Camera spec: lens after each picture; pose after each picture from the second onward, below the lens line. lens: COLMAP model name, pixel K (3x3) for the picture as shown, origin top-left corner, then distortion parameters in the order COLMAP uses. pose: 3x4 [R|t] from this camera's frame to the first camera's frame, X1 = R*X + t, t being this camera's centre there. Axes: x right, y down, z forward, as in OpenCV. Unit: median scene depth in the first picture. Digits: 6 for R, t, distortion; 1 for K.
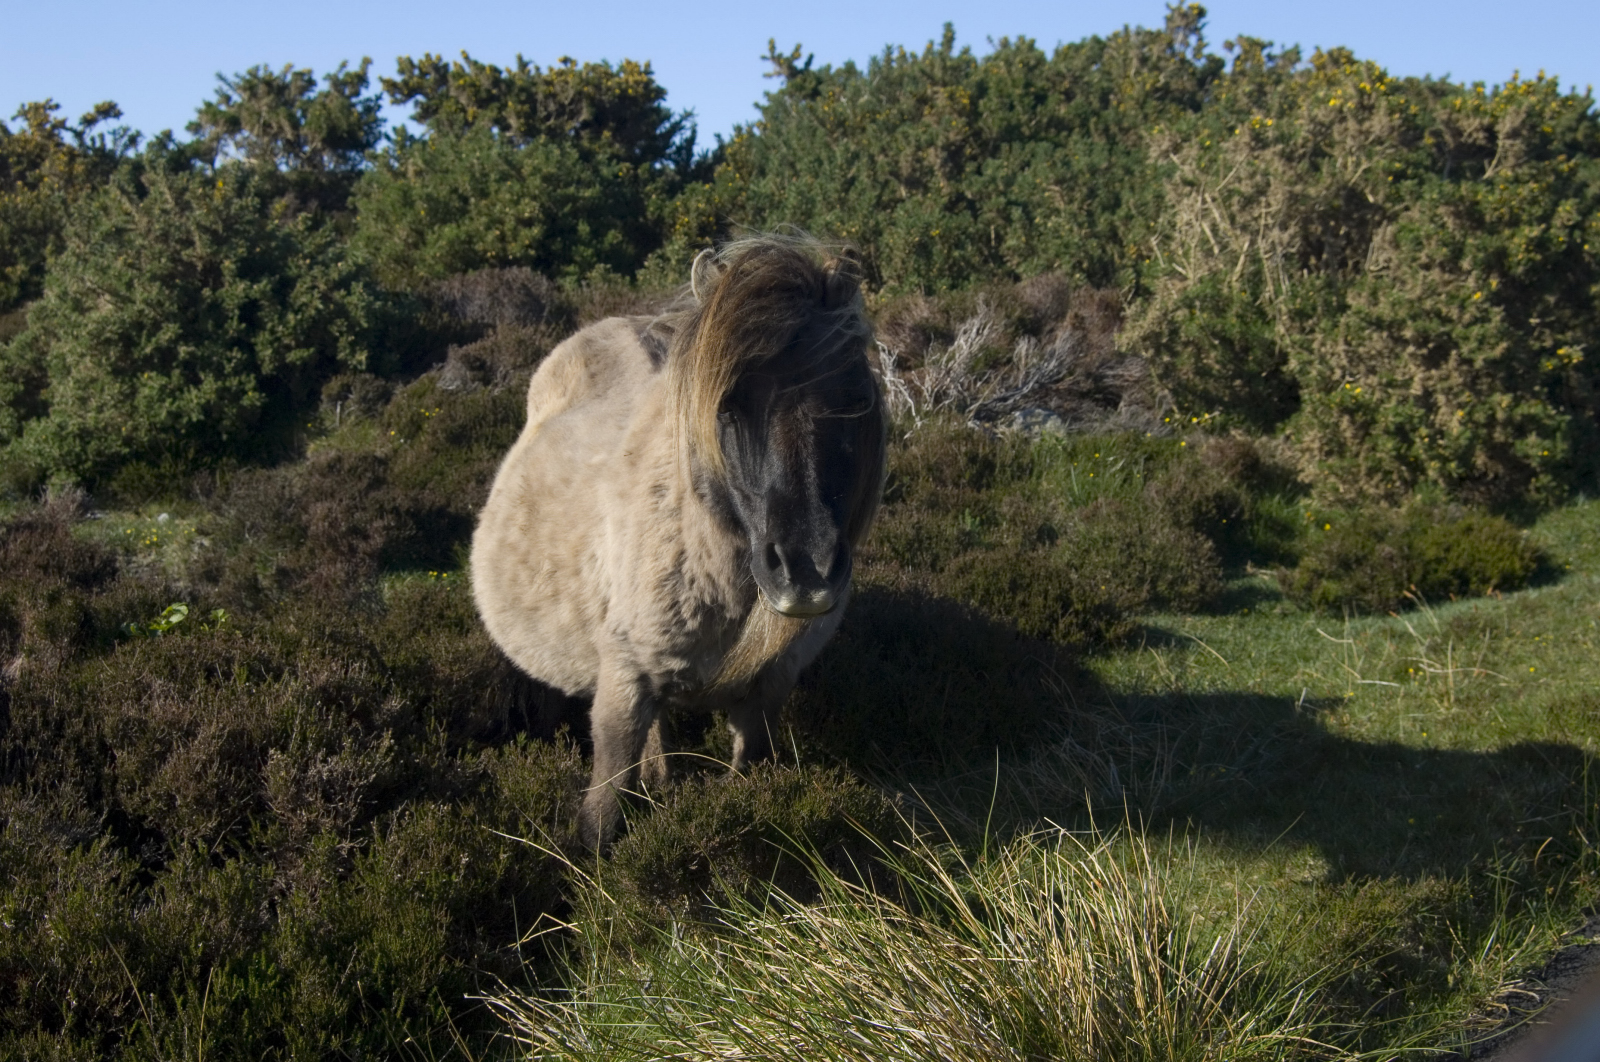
lens RADIAL K [[2116.7, 0, 800.0], [0, 2116.7, 531.0], [0, 0, 1]] dist [-0.102942, 0.129120]
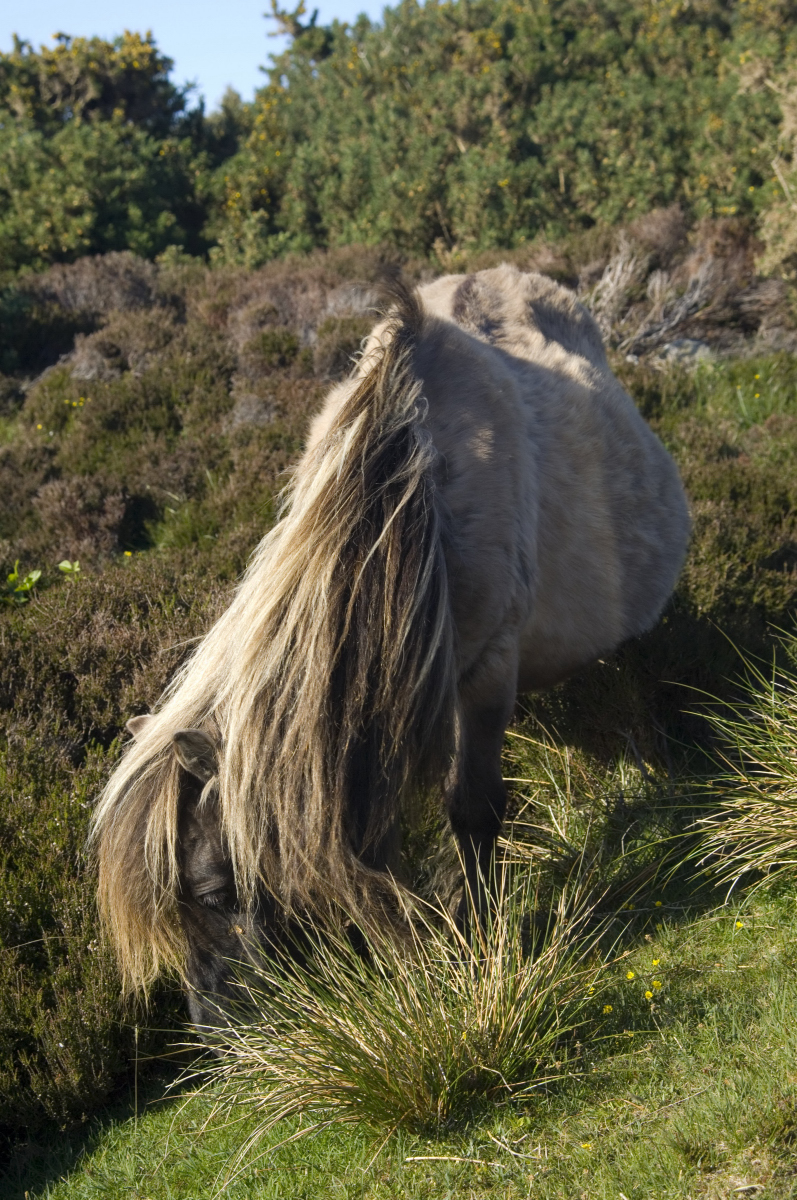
lens RADIAL K [[2346.6, 0, 398.5], [0, 2346.6, 600.0], [0, 0, 1]] dist [0.024274, 0.269369]
pose [[0.993169, -0.100320, 0.059587, -0.110511], [0.098749, 0.994697, 0.028762, 0.021839], [-0.062157, -0.022682, 0.997809, -0.129826]]
